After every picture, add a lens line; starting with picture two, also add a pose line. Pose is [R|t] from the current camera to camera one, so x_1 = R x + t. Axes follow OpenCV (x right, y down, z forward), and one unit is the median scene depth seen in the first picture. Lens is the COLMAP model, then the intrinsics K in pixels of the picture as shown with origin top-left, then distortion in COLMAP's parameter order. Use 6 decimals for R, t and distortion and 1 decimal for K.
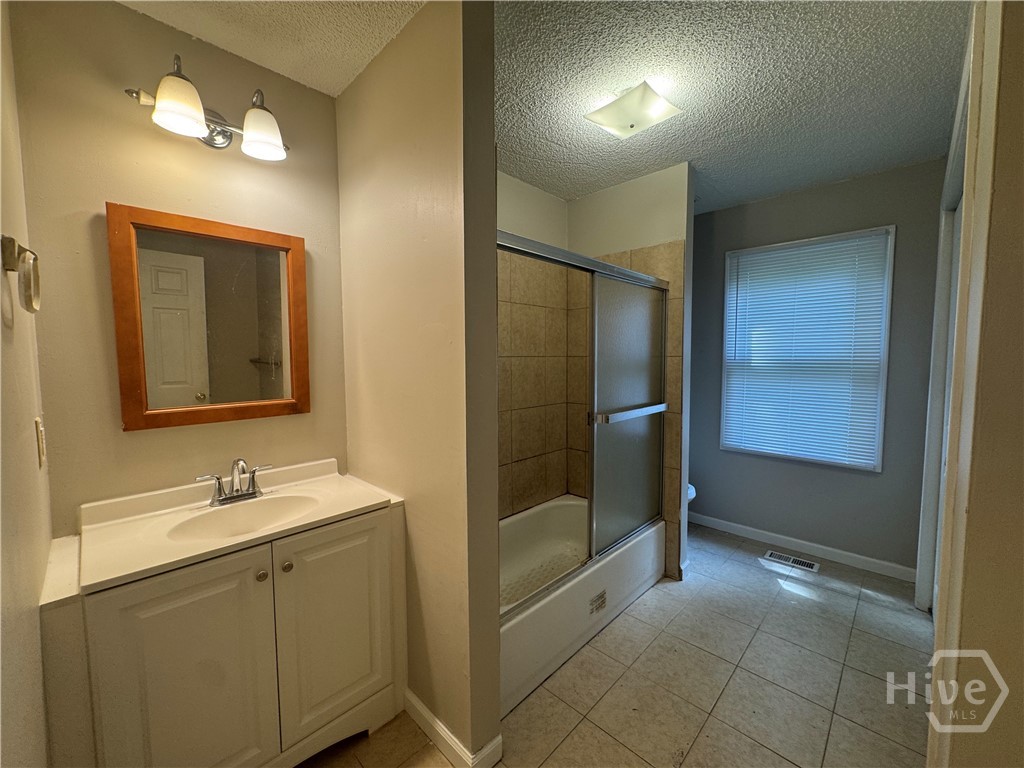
lens RADIAL K [[409.2, 0, 512.0], [0, 409.2, 384.0], [0, 0, 1]] dist [0.000162, -0.000028]
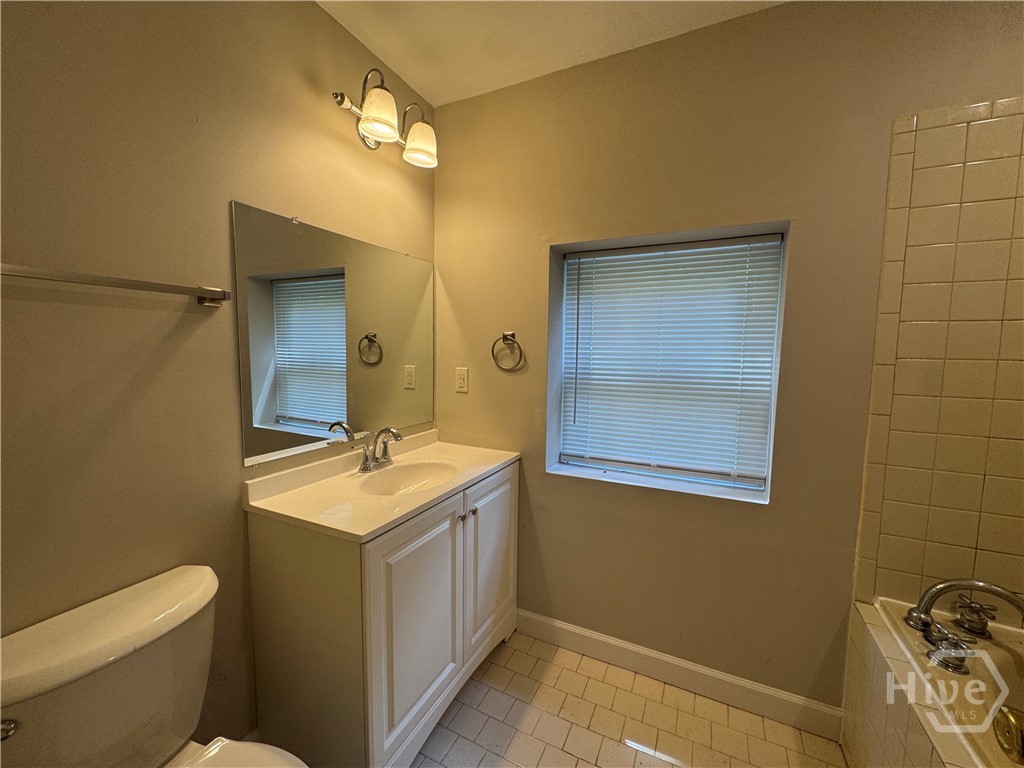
lens RADIAL K [[409.2, 0, 512.0], [0, 409.2, 384.0], [0, 0, 1]] dist [0.000162, -0.000028]
pose [[0.949994, -0.018301, 0.311730, -0.701152], [0.011104, 0.999630, 0.024844, 0.033185], [-0.312069, -0.020140, 0.949846, -0.180976]]
